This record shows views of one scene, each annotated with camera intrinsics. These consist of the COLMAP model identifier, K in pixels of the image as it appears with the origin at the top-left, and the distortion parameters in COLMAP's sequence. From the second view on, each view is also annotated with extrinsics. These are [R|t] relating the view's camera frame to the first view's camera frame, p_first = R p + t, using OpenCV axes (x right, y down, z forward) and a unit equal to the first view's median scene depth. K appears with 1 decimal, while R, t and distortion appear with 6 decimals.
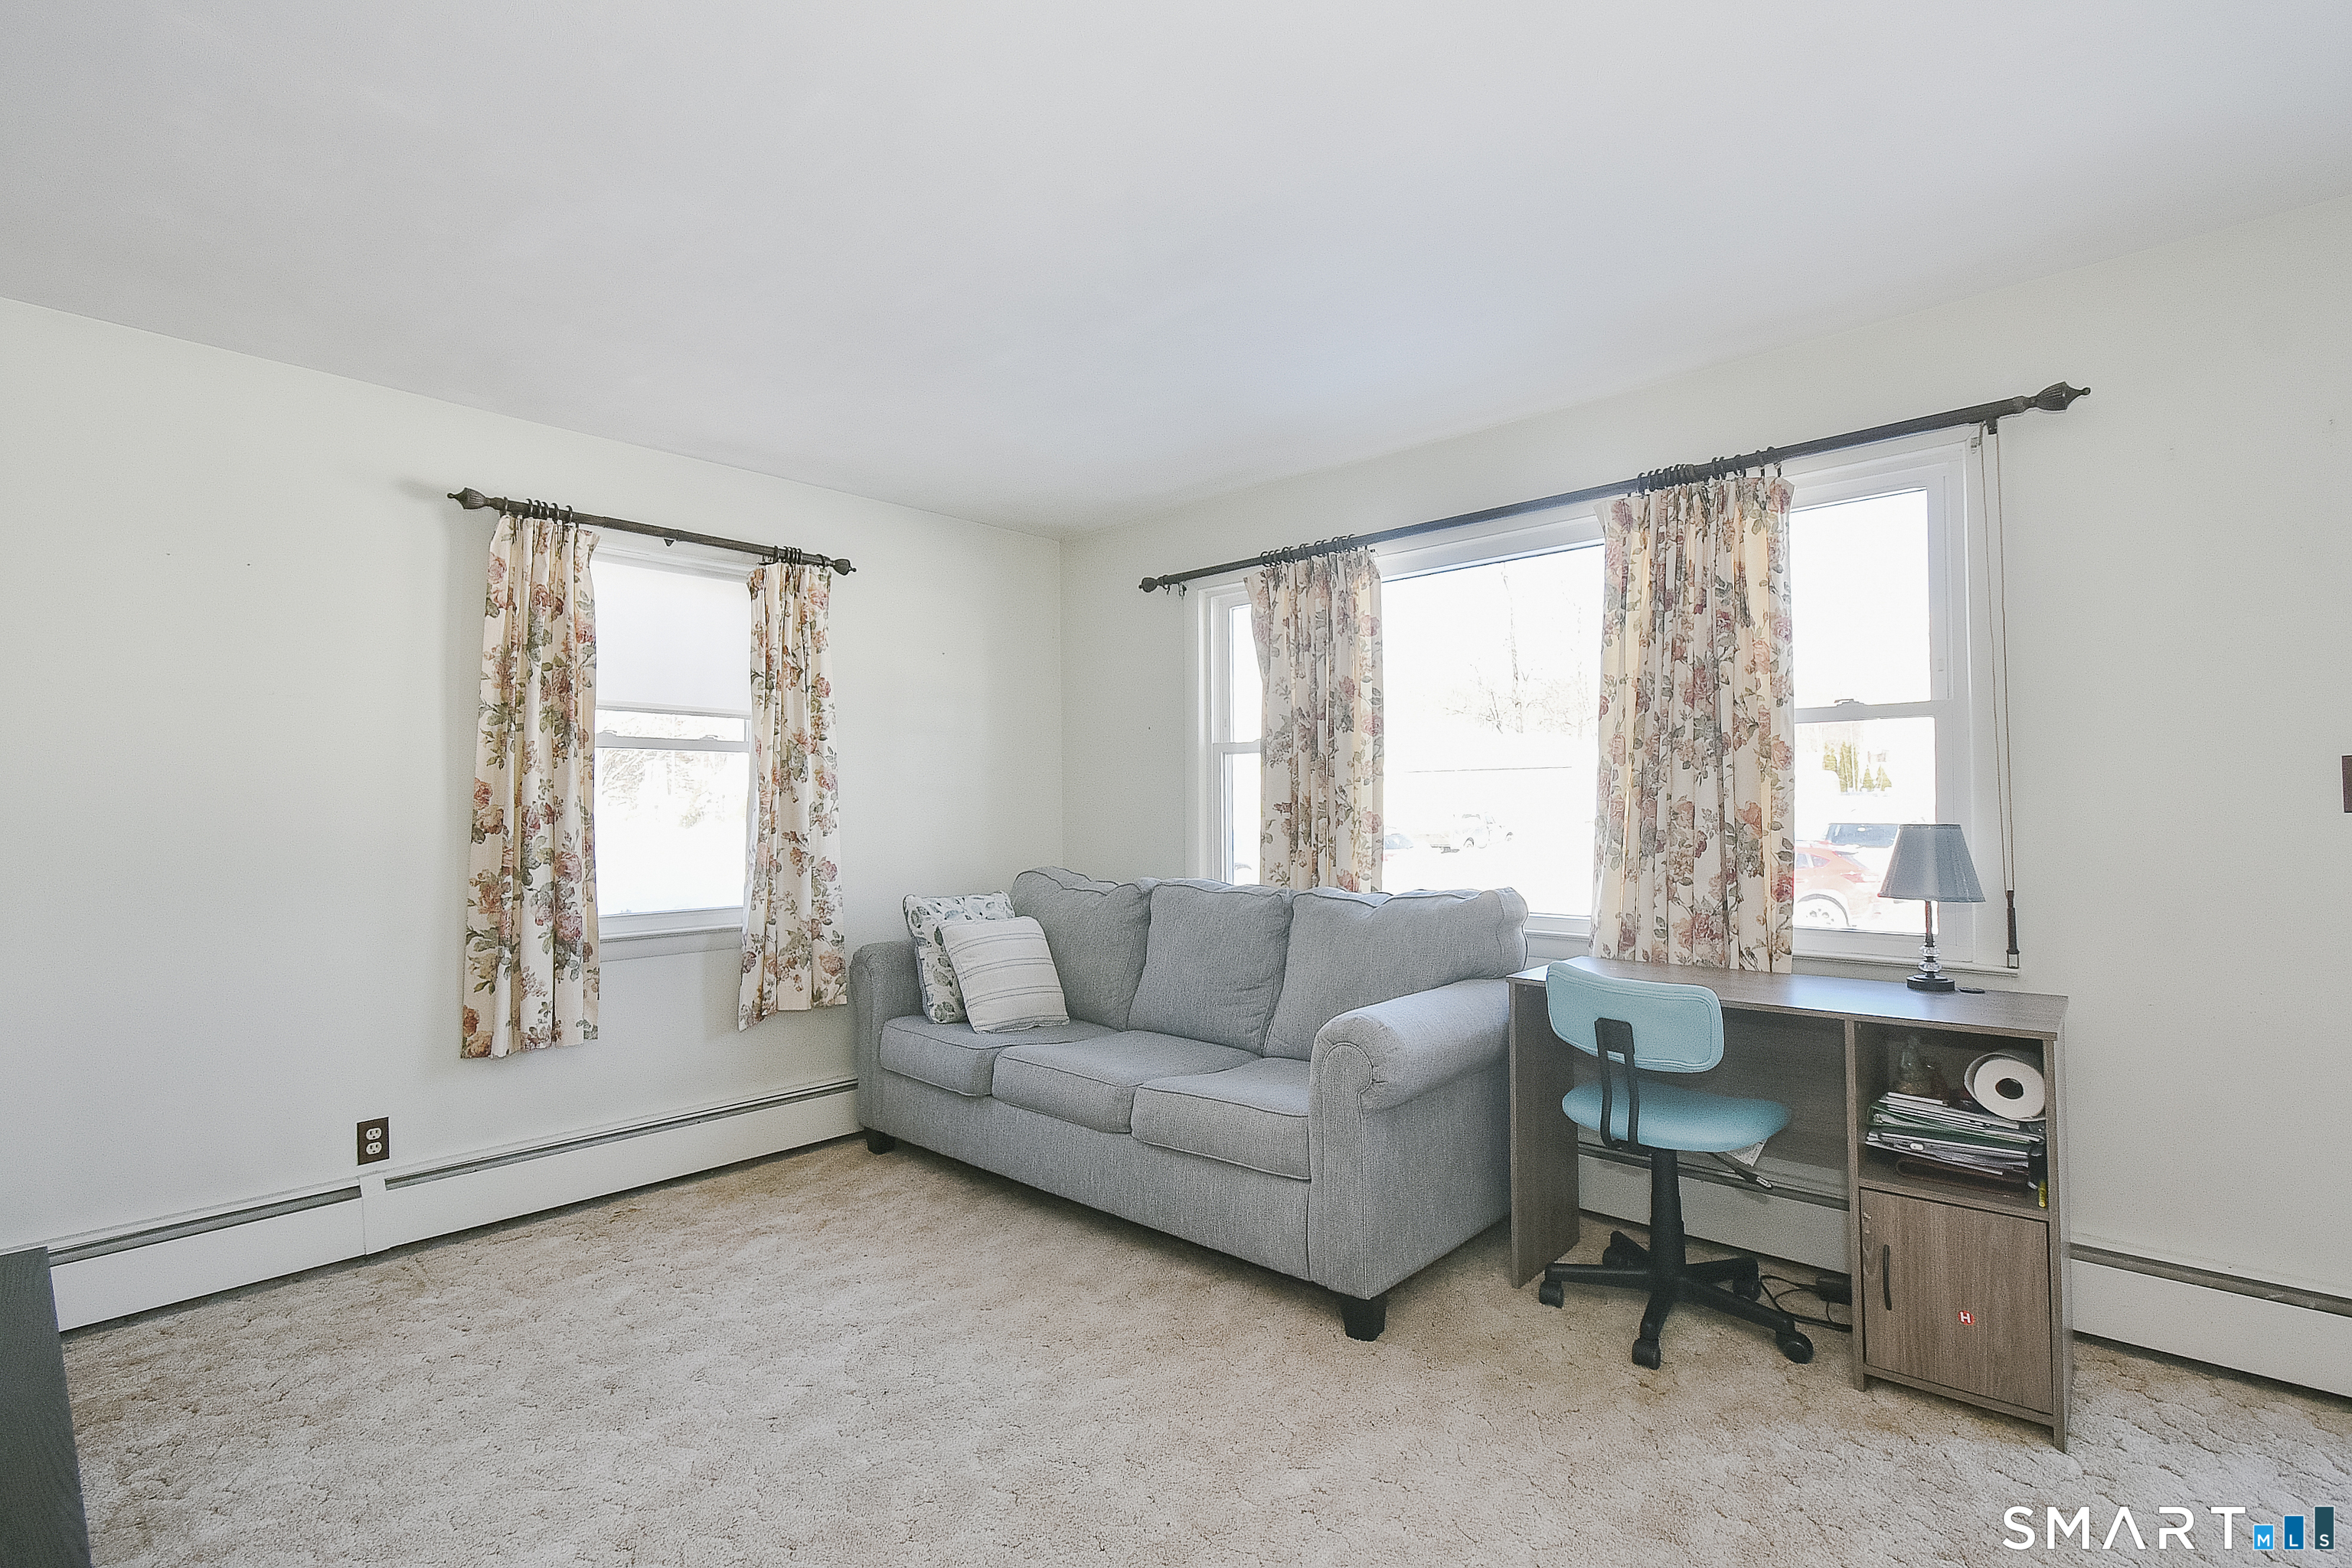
lens RADIAL K [[1072.5, 0, 1166.2], [0, 1072.5, 779.0], [0, 0, 1]] dist [0.001474, -0.002920]
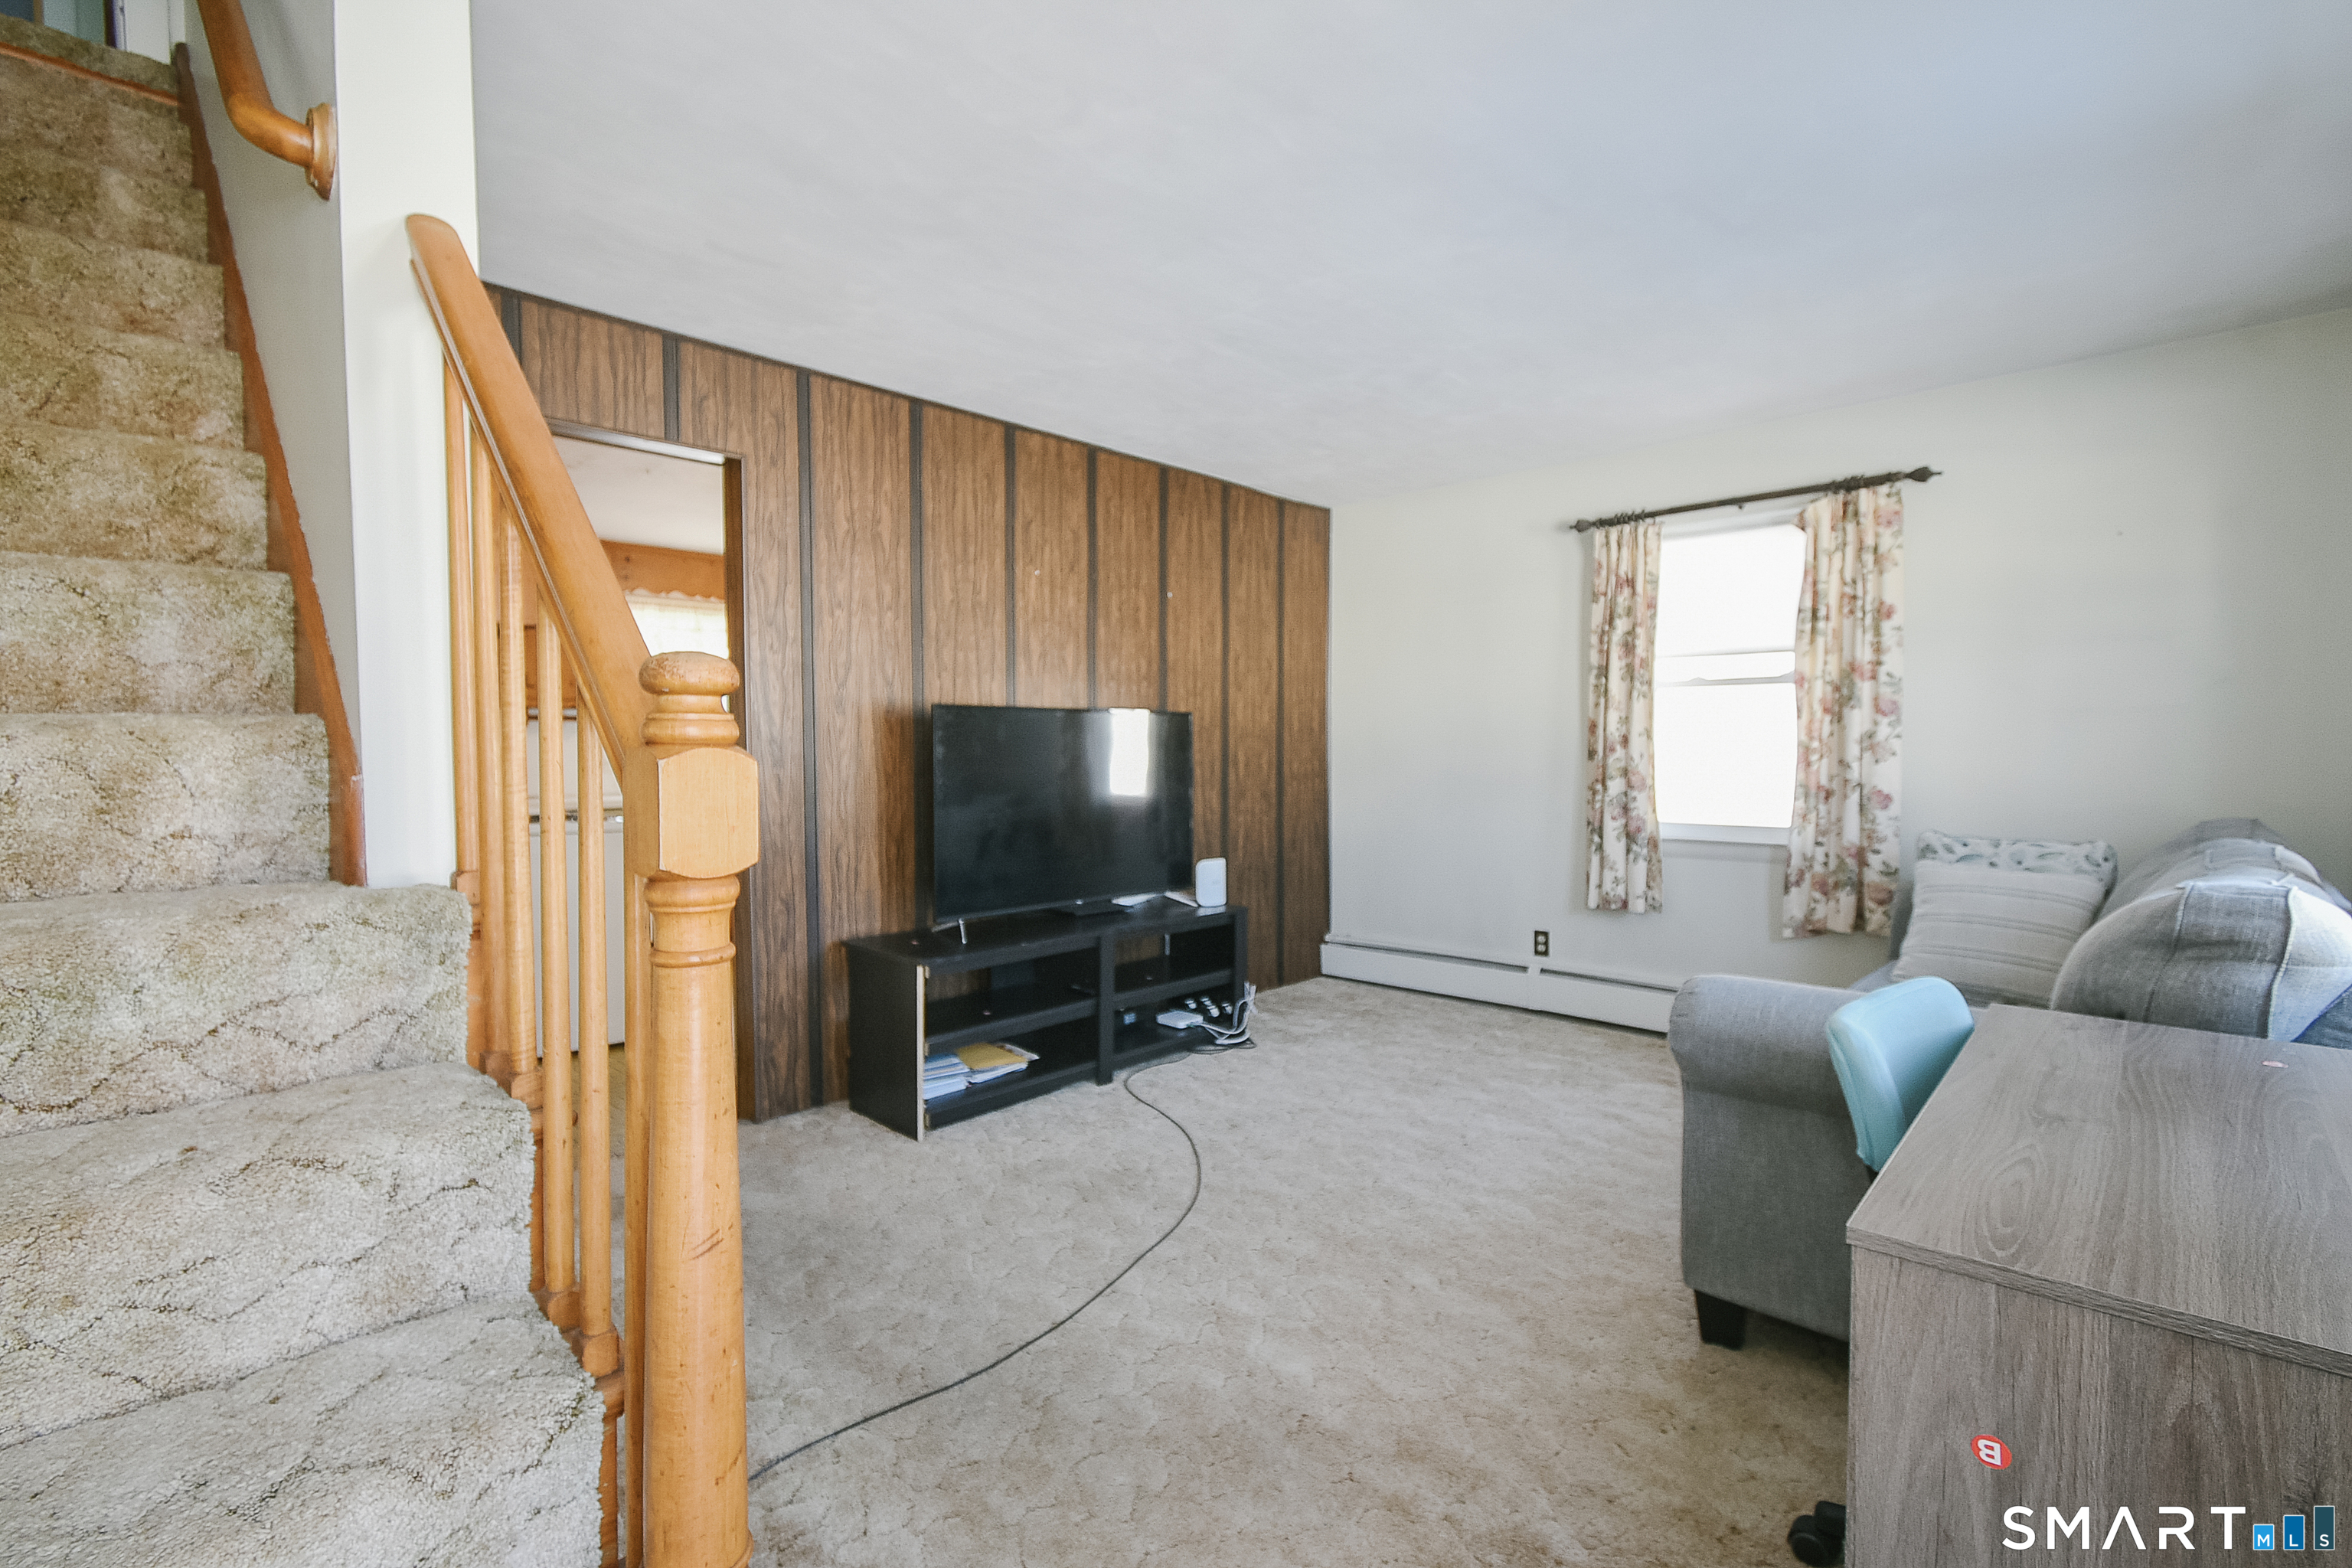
lens RADIAL K [[1072.5, 0, 1170.5], [0, 1072.5, 782.4], [0, 0, 1]] dist [0.001474, -0.002920]
pose [[-0.026174, 0.042585, -0.998750, 0.786728], [0.036637, 0.998462, 0.041612, 0.006374], [0.998986, -0.035502, -0.027694, 0.441391]]
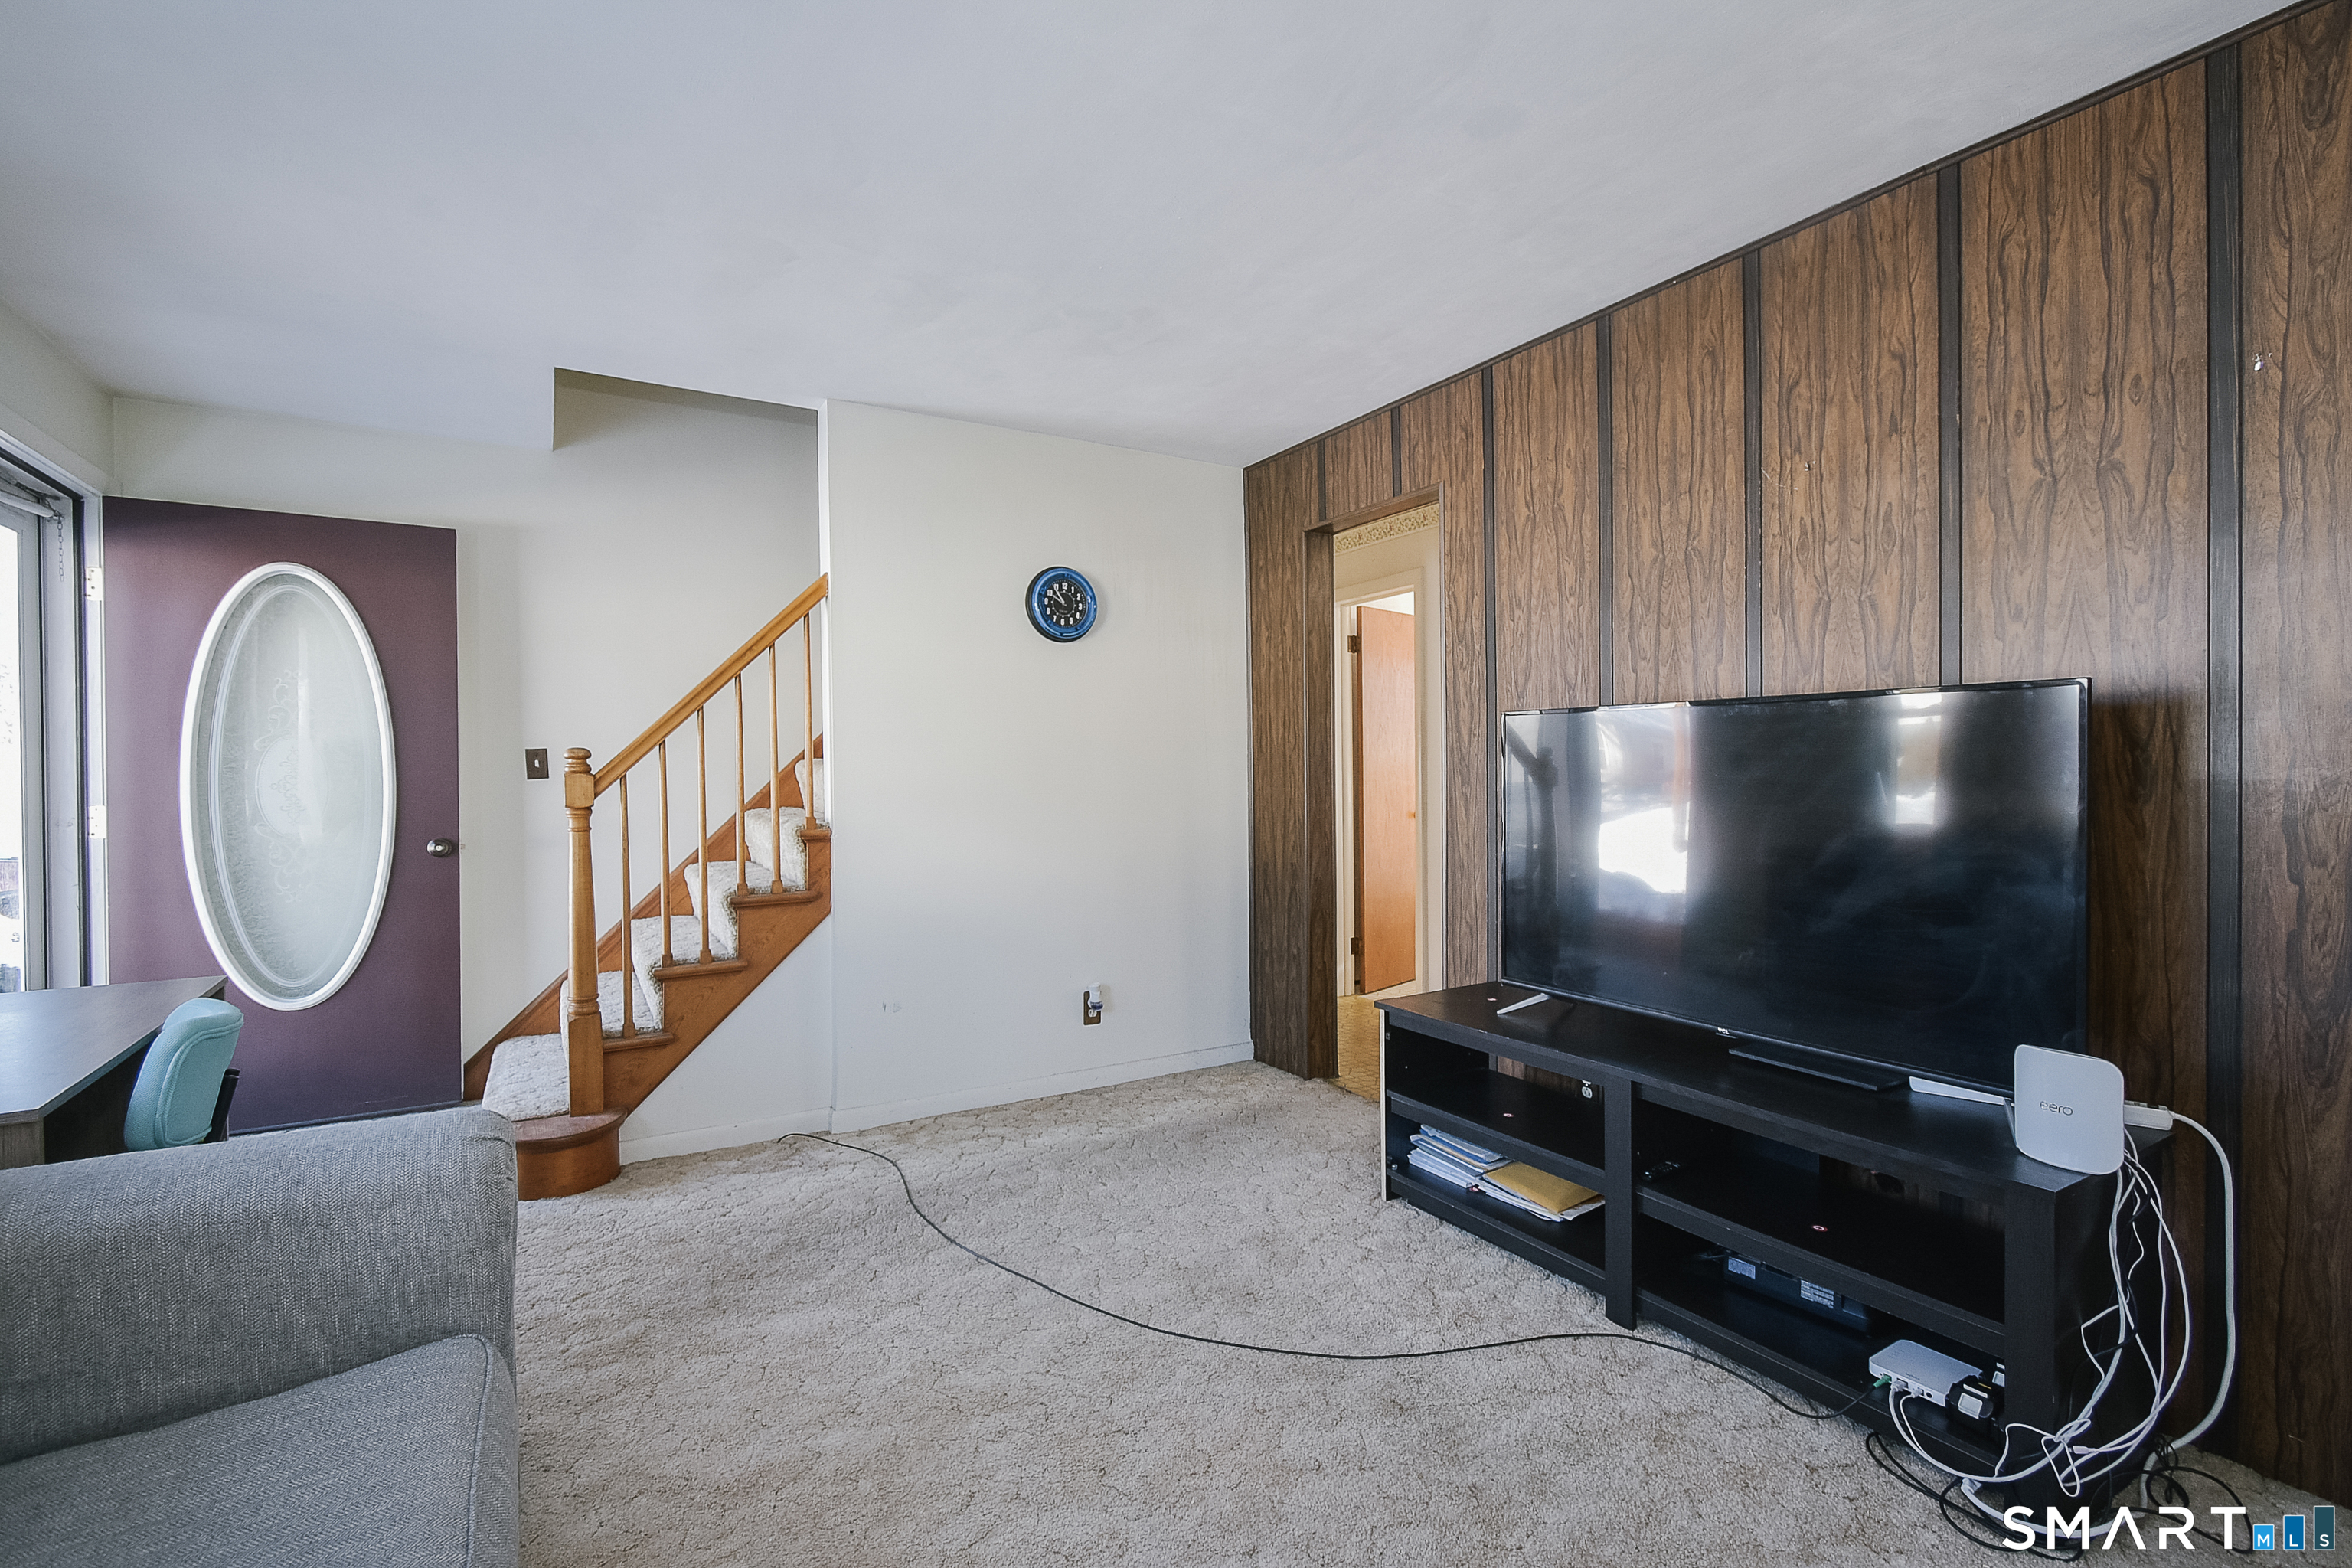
lens RADIAL K [[1072.5, 0, 1180.9], [0, 1072.5, 779.3], [0, 0, 1]] dist [0.001474, -0.002920]
pose [[-0.953189, 0.013603, 0.302070, -0.286471], [0.007085, 0.999718, -0.022662, 0.035591], [-0.302293, -0.019461, -0.953016, 1.081353]]
